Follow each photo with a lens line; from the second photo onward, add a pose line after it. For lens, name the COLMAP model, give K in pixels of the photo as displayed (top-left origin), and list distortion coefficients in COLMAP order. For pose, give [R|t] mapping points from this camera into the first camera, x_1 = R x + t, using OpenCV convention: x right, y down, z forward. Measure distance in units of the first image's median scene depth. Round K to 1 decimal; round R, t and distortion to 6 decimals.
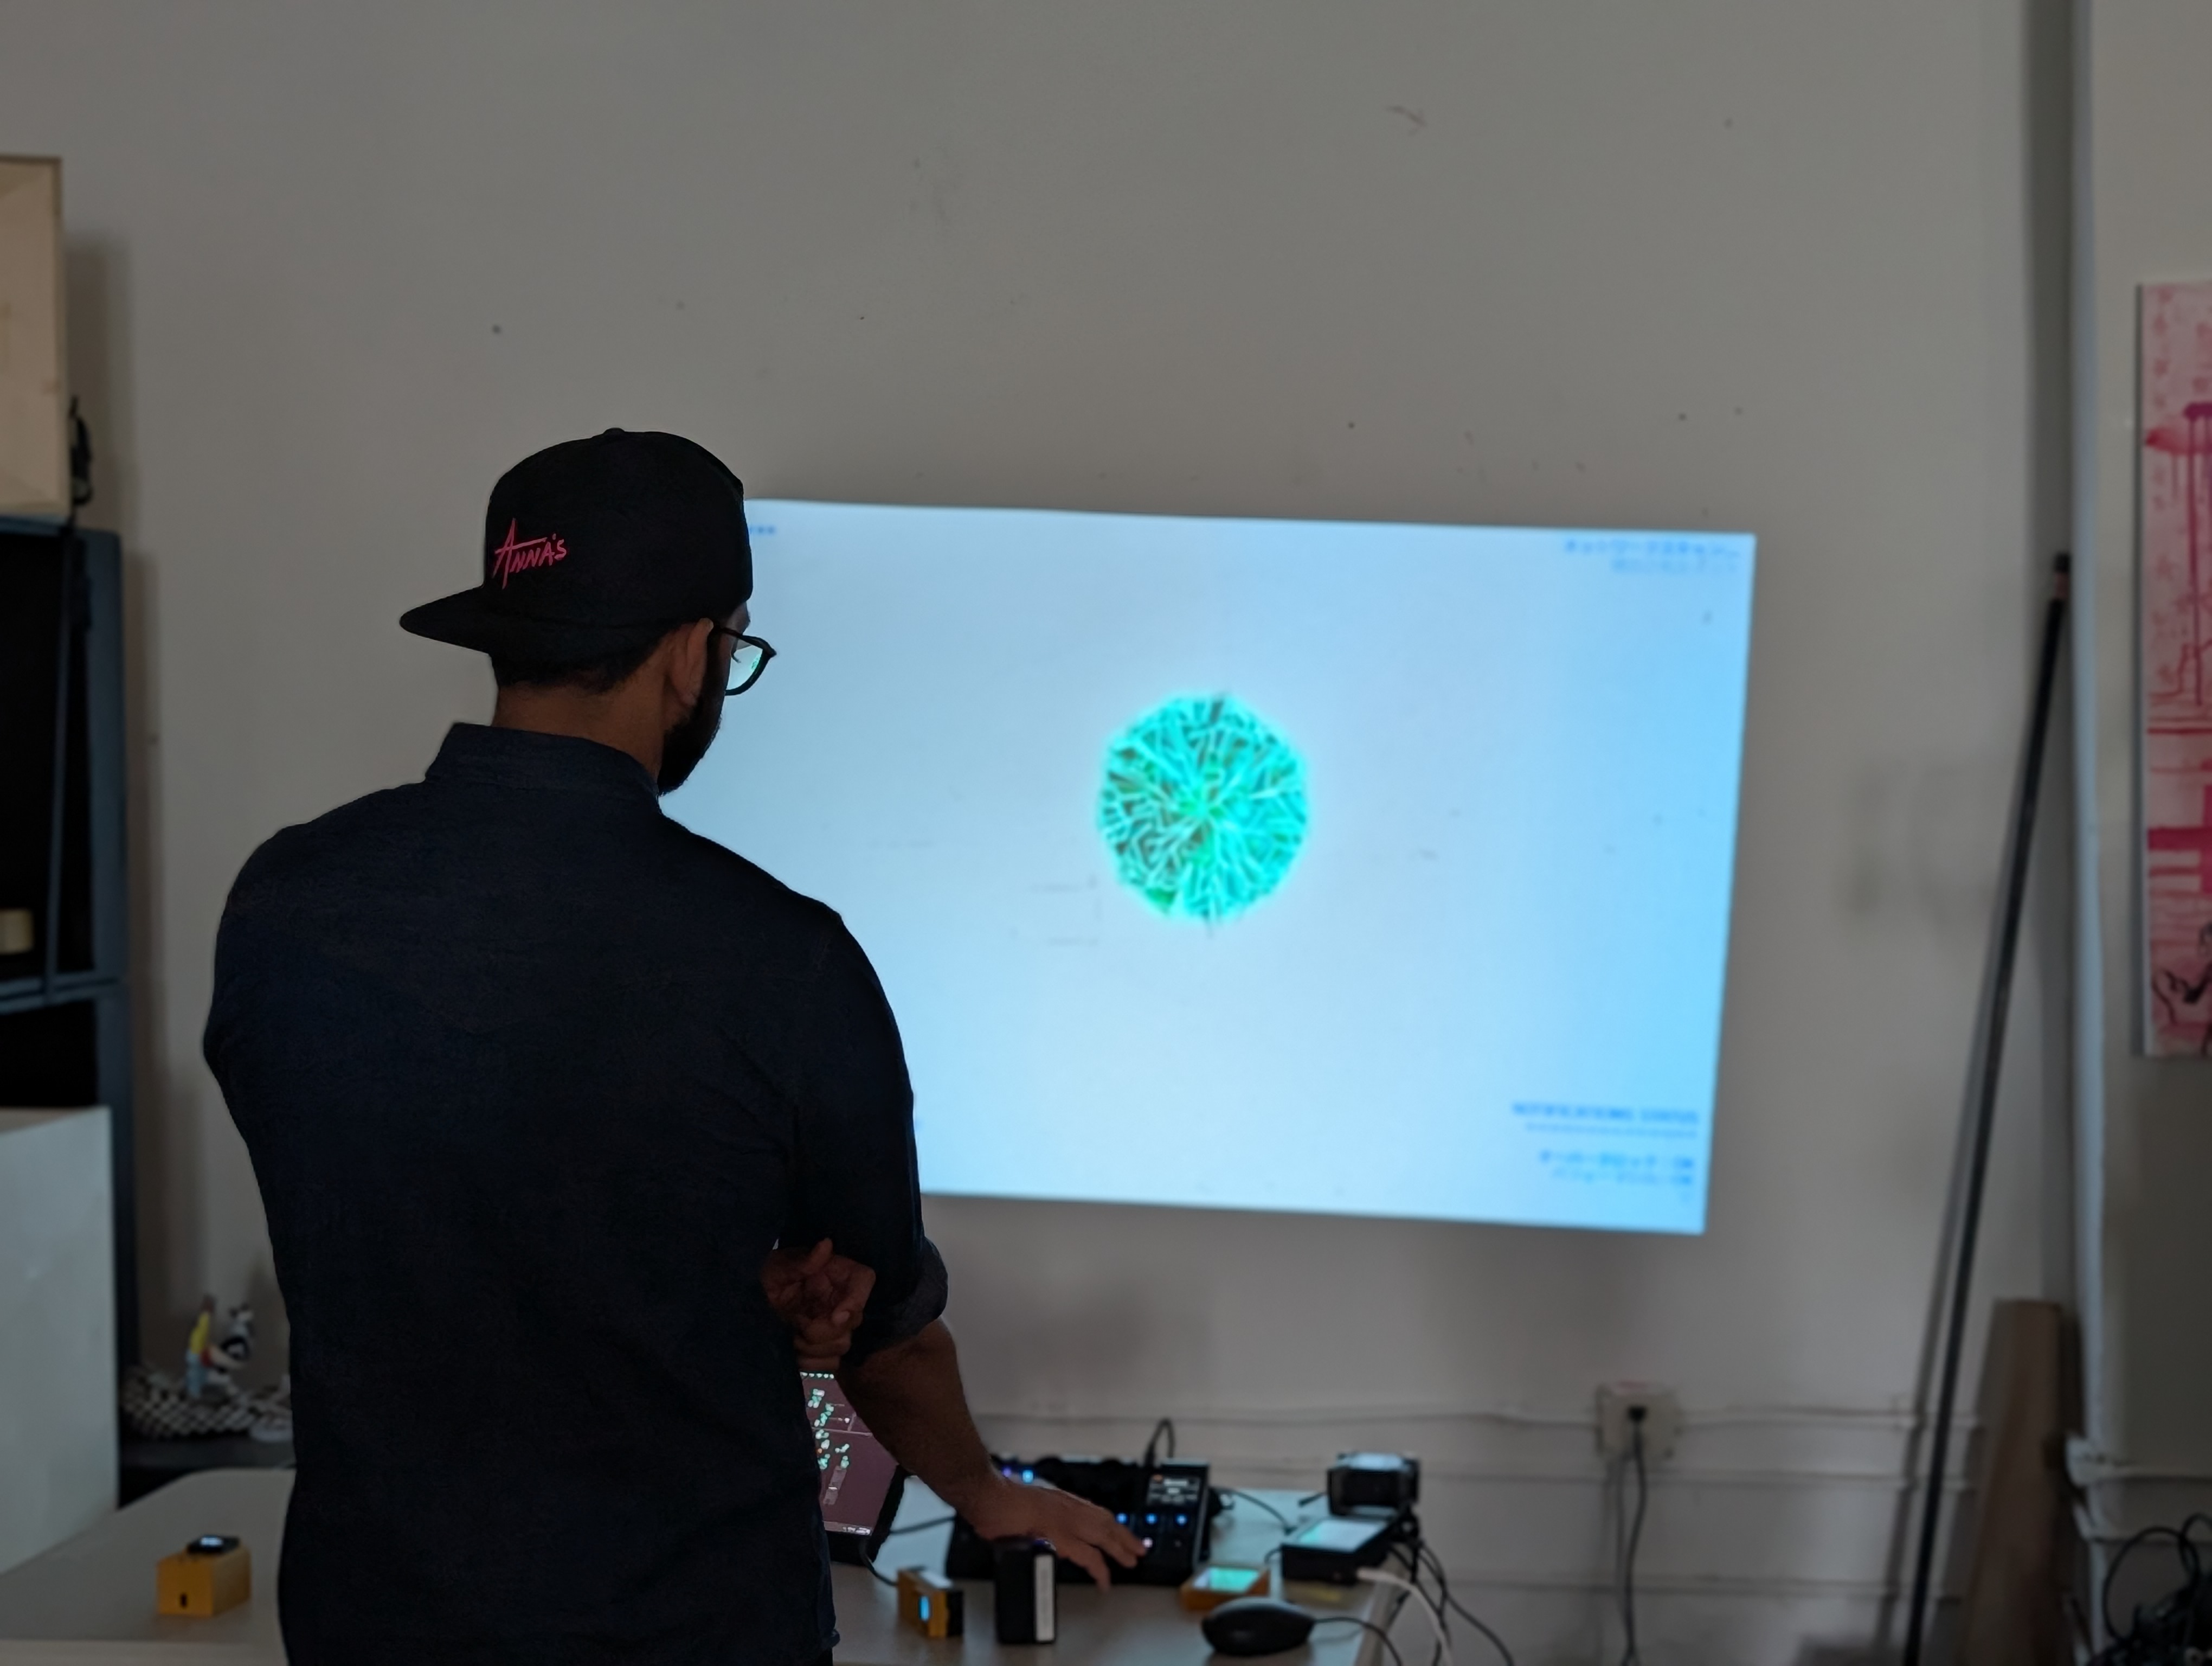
lens RADIAL K [[3114.9, 0, 1090.9], [0, 3114.9, 835.6], [0, 0, 1]] dist [0.145453, -0.657404]
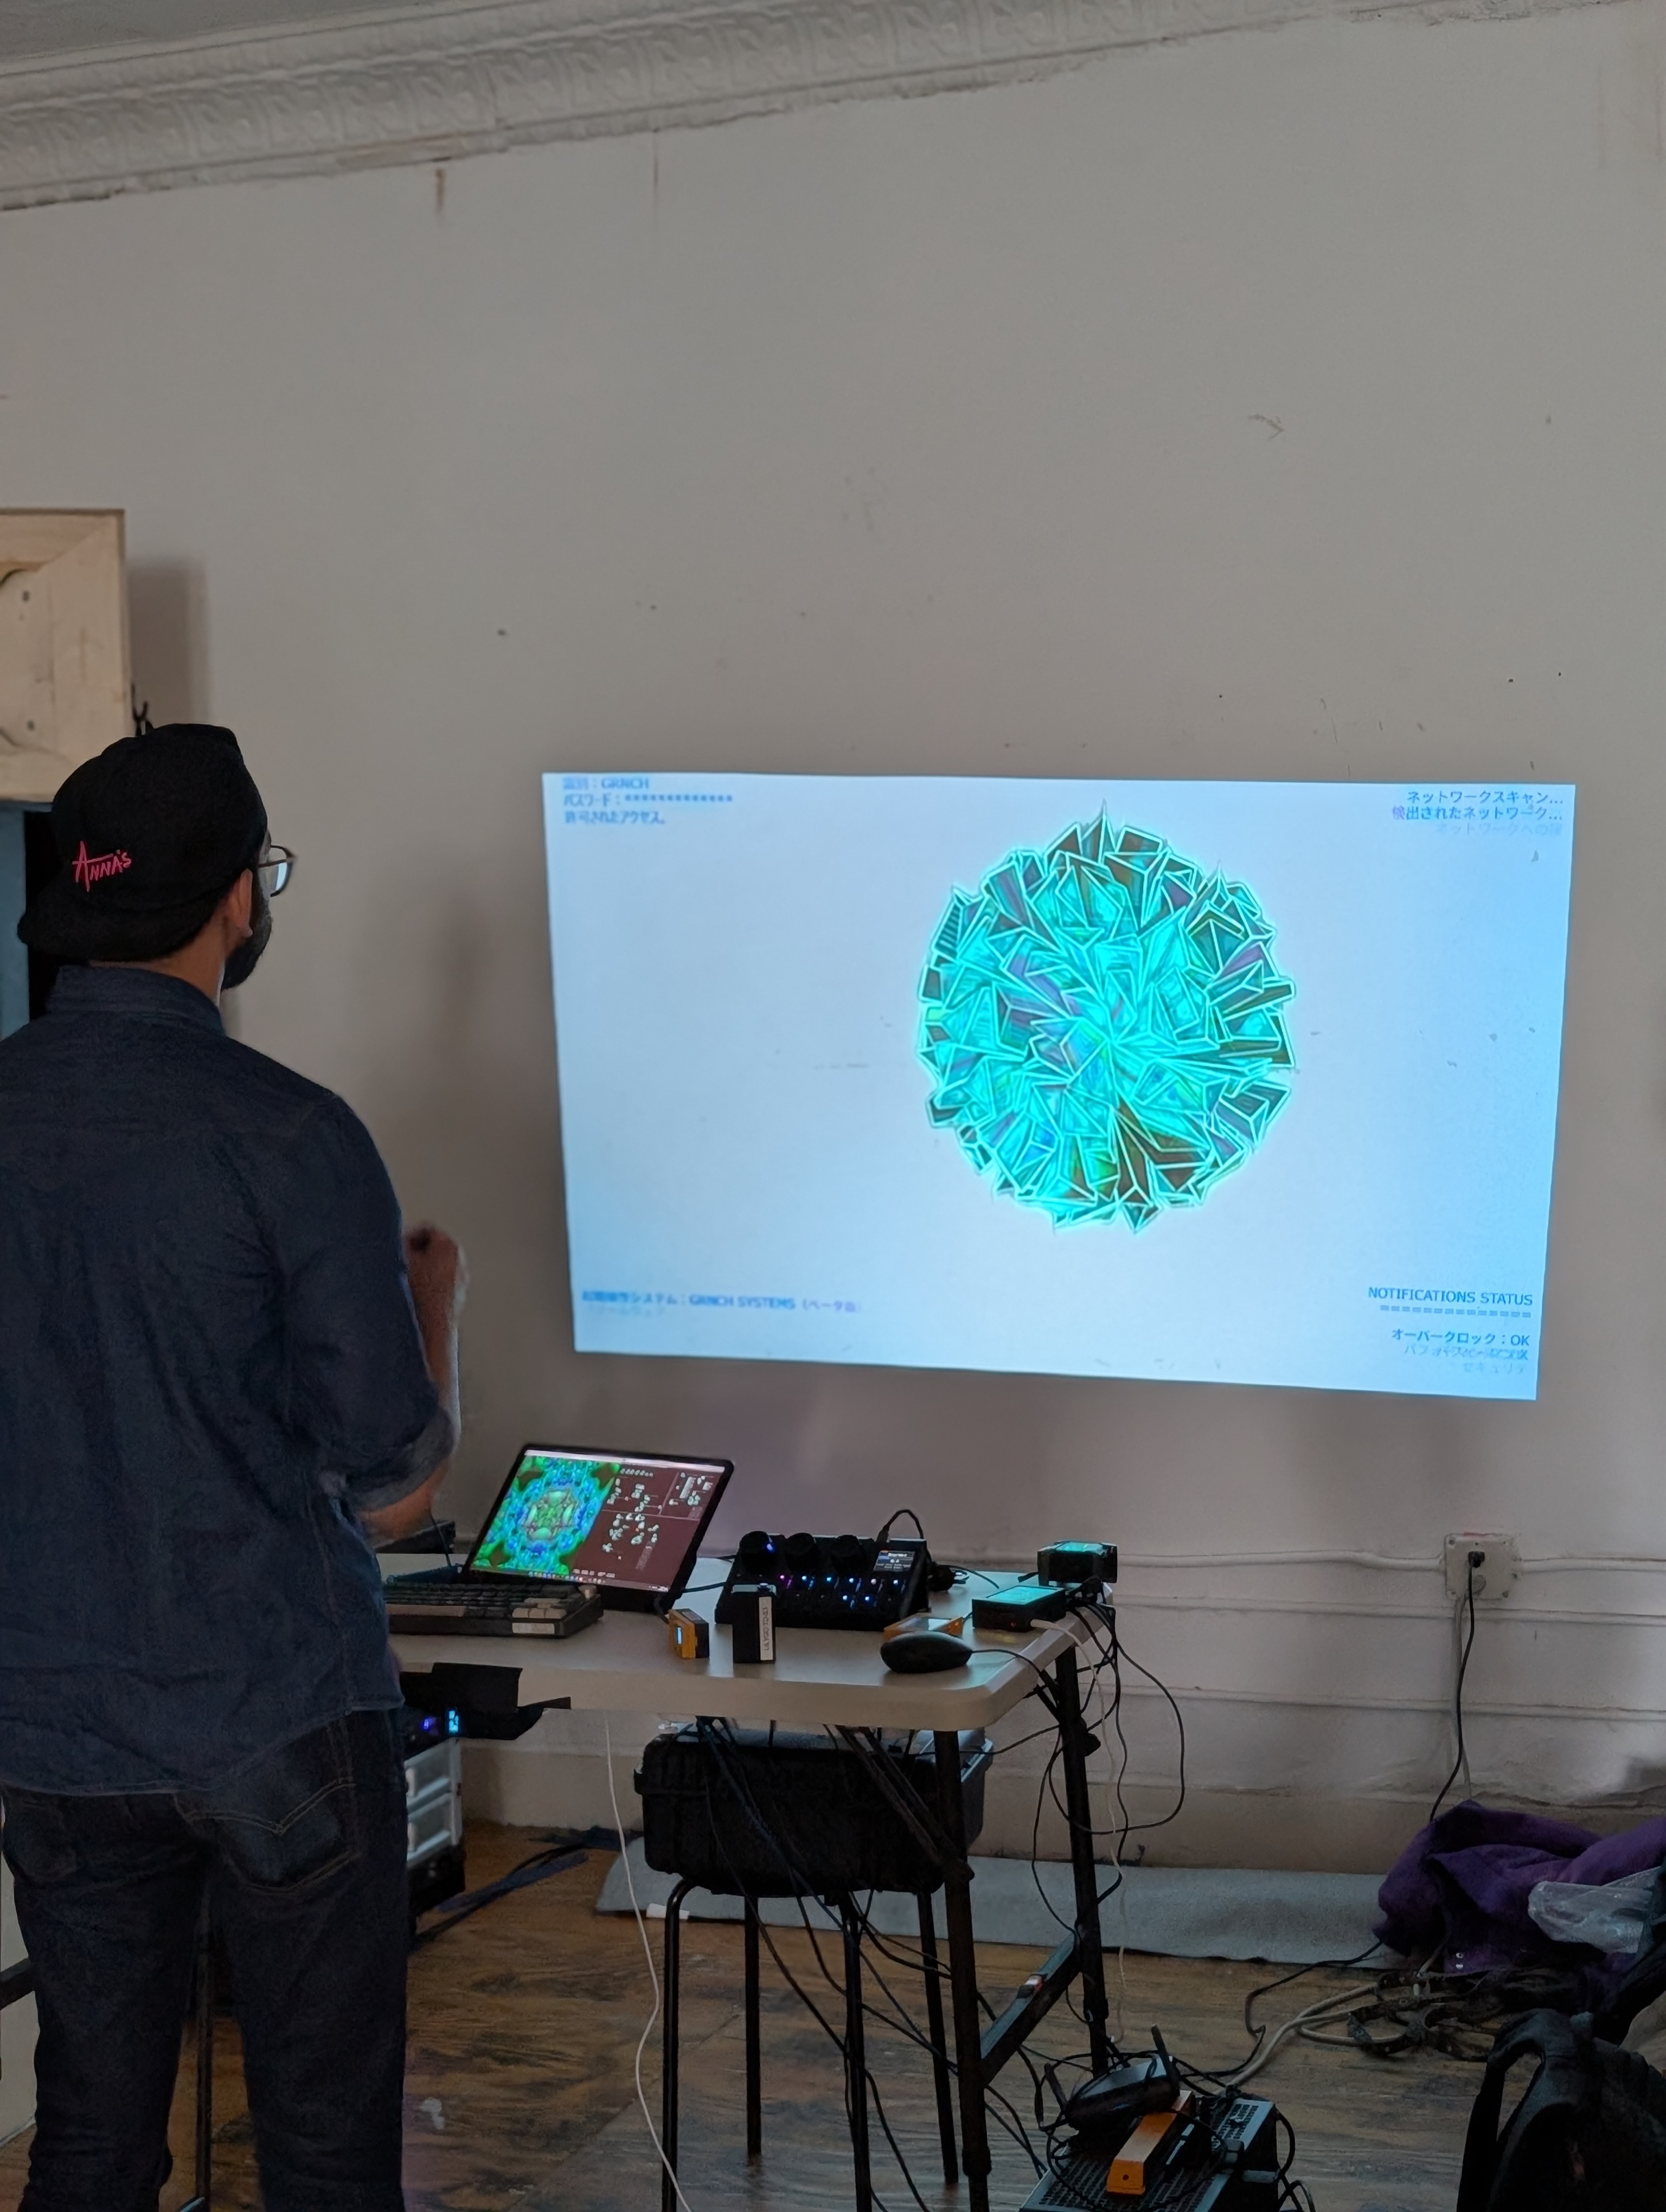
lens RADIAL K [[3114.9, 0, 833.0], [0, 3114.9, 1106.0], [0, 0, 1]] dist [0.145453, -0.657404]
pose [[0.988914, -0.007970, -0.148273, 0.113490], [0.009604, 0.999901, 0.010305, 0.006021], [0.148177, -0.011615, 0.988893, -0.156602]]
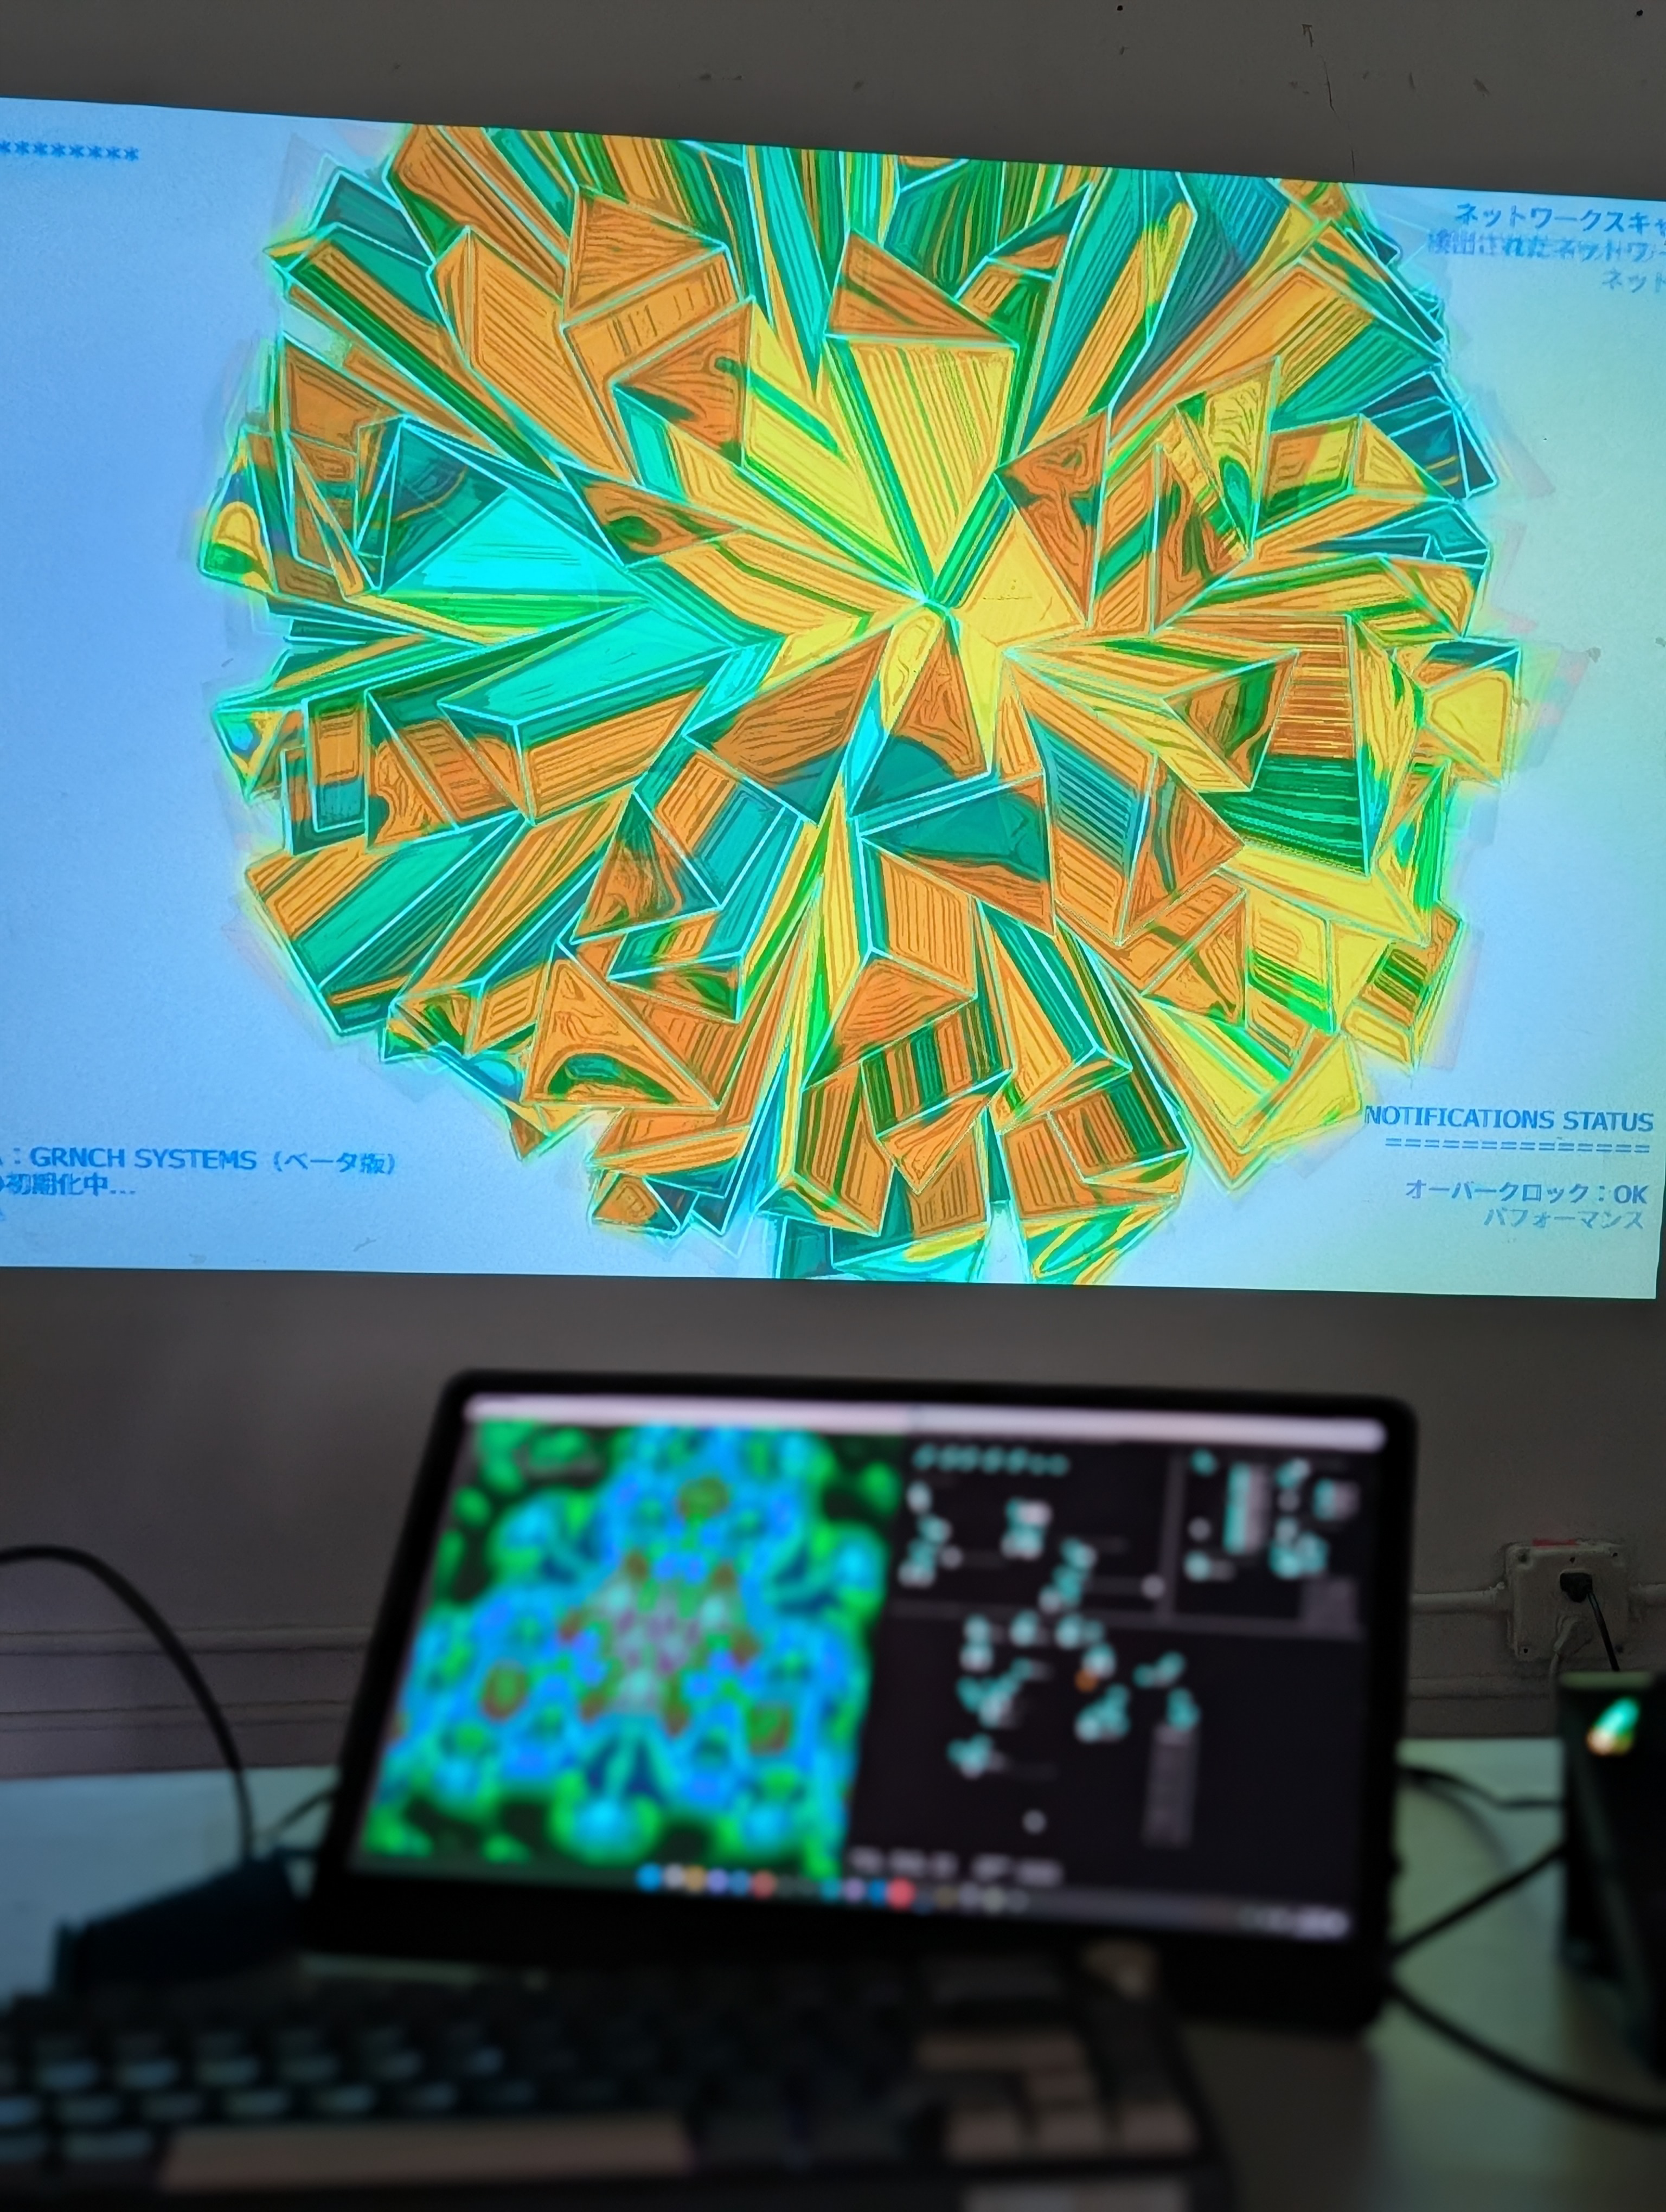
lens RADIAL K [[3101.4, 0, 839.8], [0, 3101.4, 1094.5], [0, 0, 1]] dist [0.150895, -0.672424]
pose [[0.973033, -0.005485, 0.230600, -0.115434], [0.004625, 0.999980, 0.004269, 0.081575], [-0.230619, -0.003087, 0.973039, 0.420940]]
